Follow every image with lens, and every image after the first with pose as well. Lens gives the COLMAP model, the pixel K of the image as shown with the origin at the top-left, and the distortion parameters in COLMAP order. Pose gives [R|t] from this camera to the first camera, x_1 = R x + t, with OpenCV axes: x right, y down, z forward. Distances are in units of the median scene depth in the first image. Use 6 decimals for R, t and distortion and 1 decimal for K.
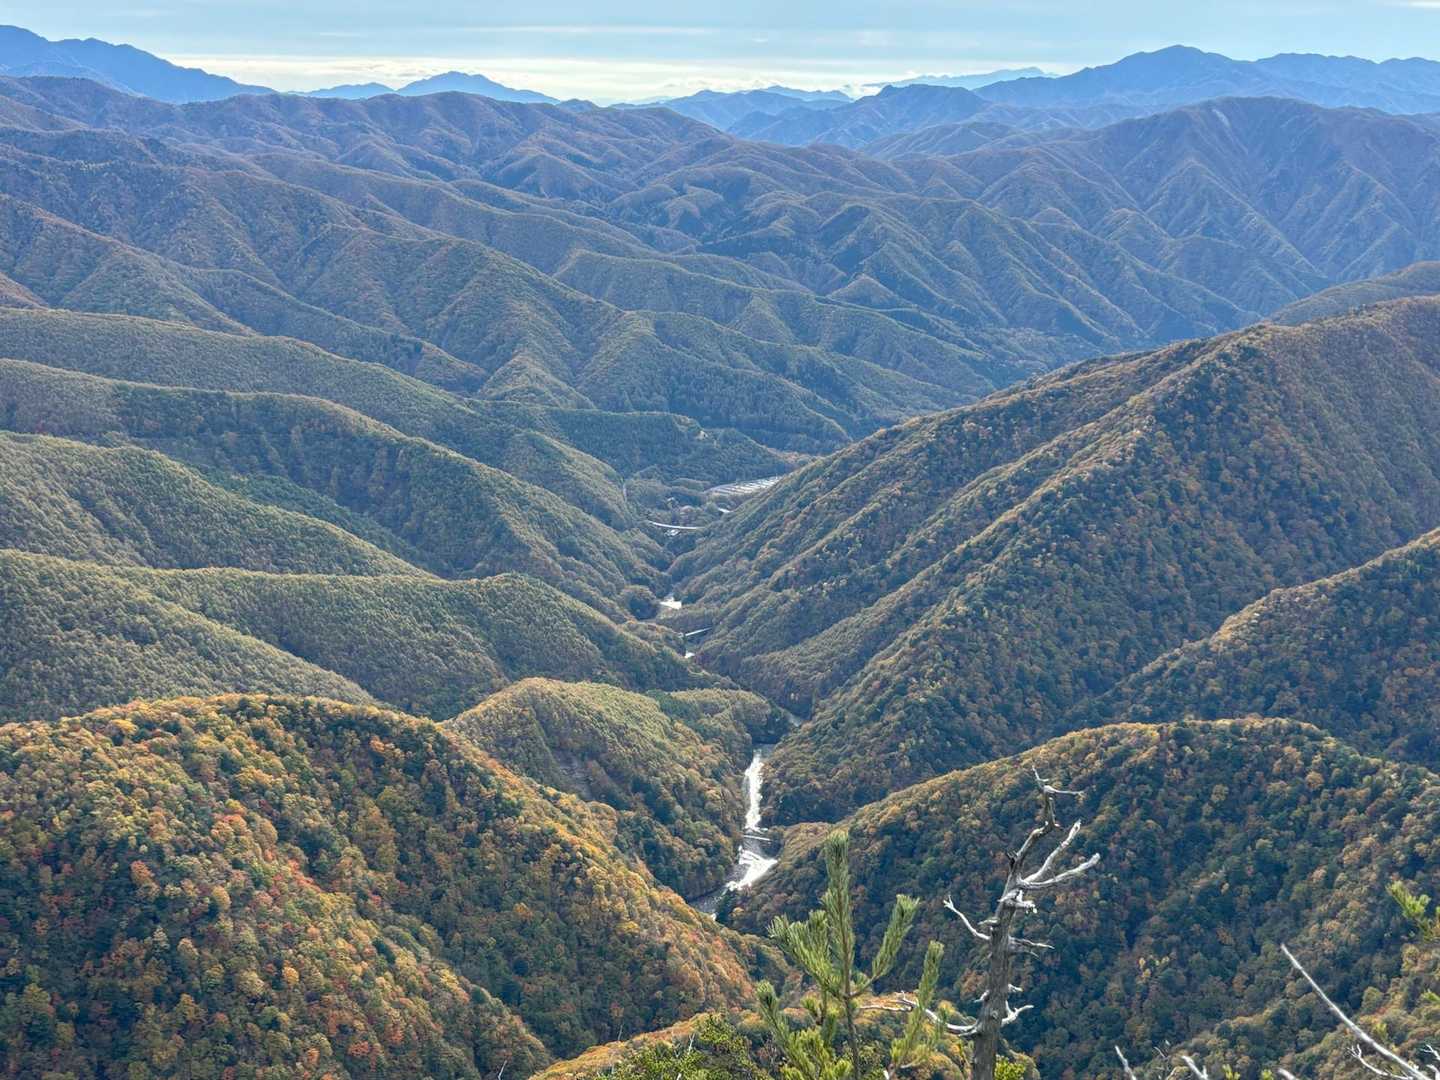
lens RADIAL K [[1714.9, 0, 712.8], [0, 1714.9, 586.2], [0, 0, 1]] dist [0.044476, 0.000000]
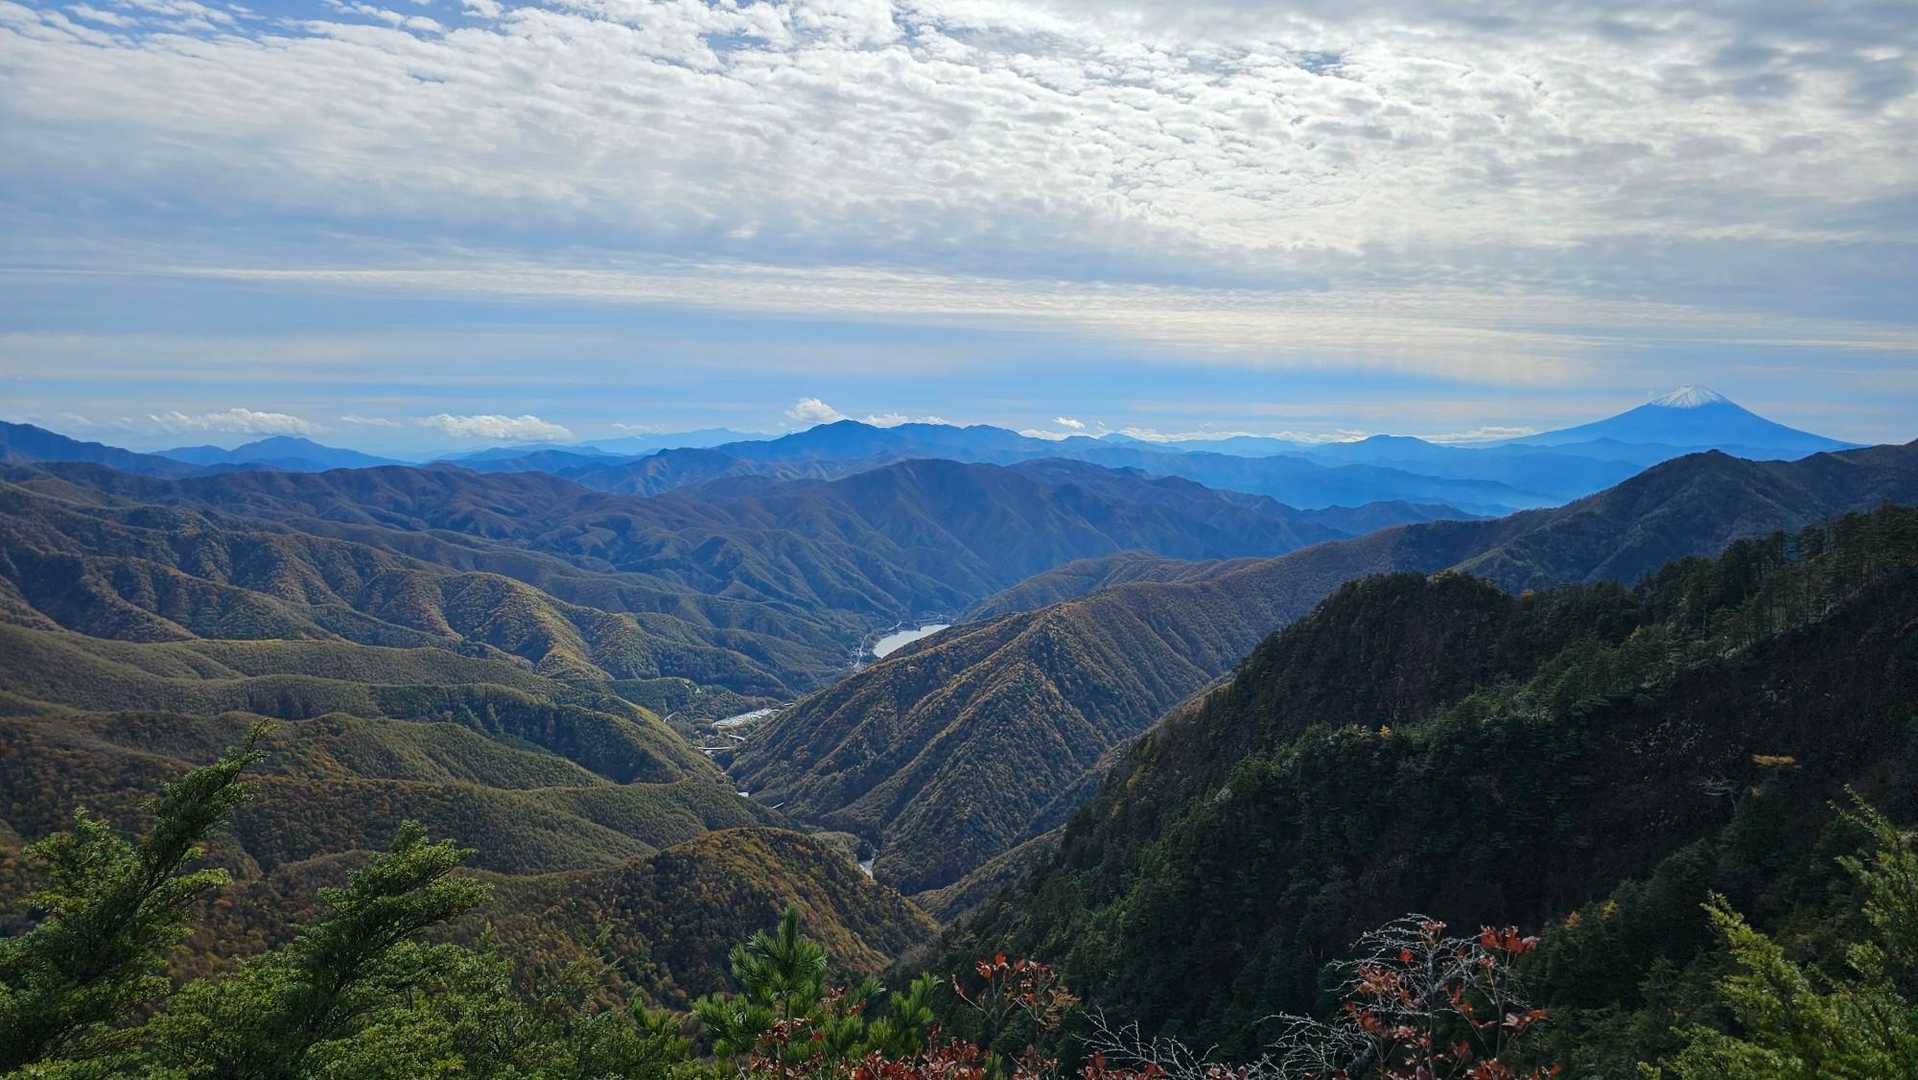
lens RADIAL K [[1253.1, 0, 939.9], [0, 1253.1, 509.0], [0, 0, 1]] dist [0.063144, -0.010832]
pose [[0.939894, -0.030113, 0.340135, -0.183469], [0.105846, 0.972733, -0.206366, 0.010702], [-0.324647, 0.229964, 0.917454, -0.158017]]
